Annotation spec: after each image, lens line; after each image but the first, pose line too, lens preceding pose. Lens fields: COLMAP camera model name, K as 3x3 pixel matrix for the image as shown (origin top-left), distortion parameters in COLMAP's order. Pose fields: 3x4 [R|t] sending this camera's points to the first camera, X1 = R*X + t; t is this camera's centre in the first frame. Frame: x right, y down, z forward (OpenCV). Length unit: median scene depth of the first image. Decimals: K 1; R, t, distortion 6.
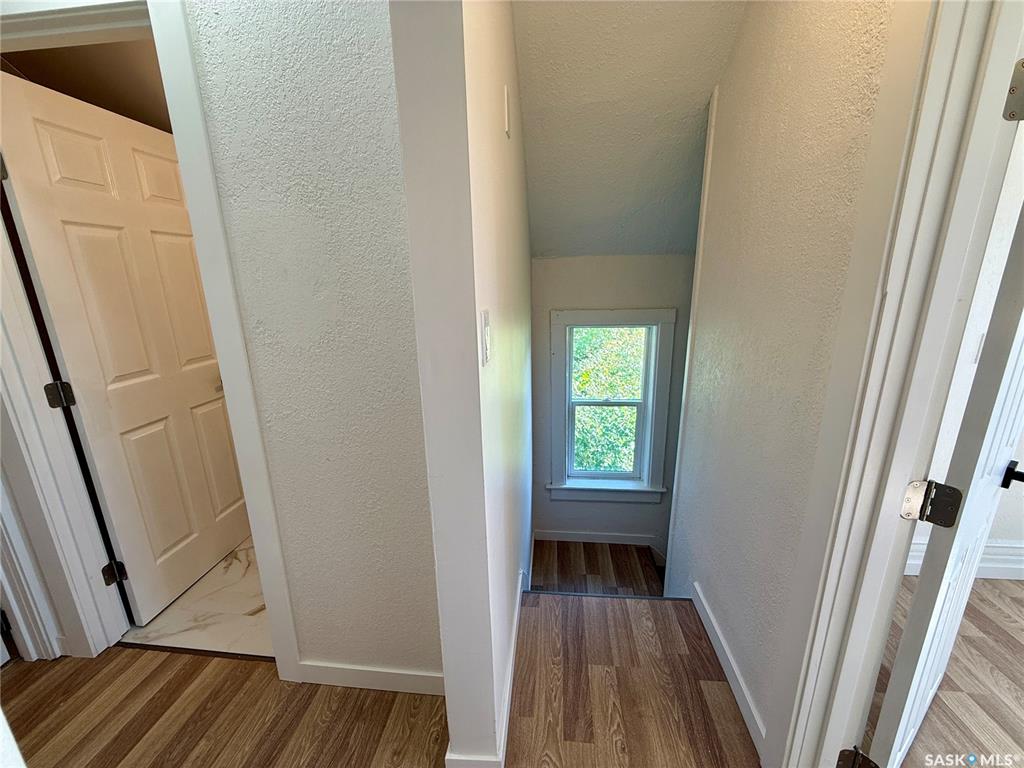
lens RADIAL K [[407.7, 0, 512.0], [0, 407.7, 384.0], [0, 0, 1]] dist [0.001520, 0.000469]
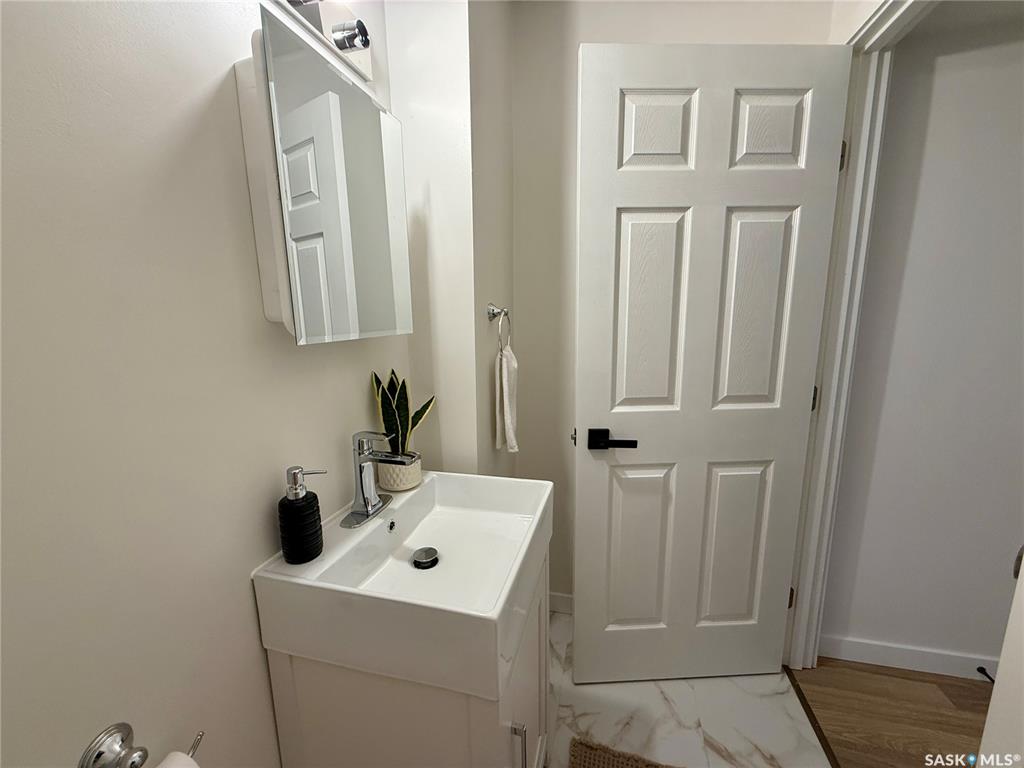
lens RADIAL K [[407.7, 0, 512.0], [0, 407.7, 384.0], [0, 0, 1]] dist [0.001520, 0.000469]
pose [[0.156911, 0.181580, -0.970777, -0.238365], [-0.259328, 0.956036, 0.136906, -0.100683], [0.952957, 0.230268, 0.197102, 0.649250]]
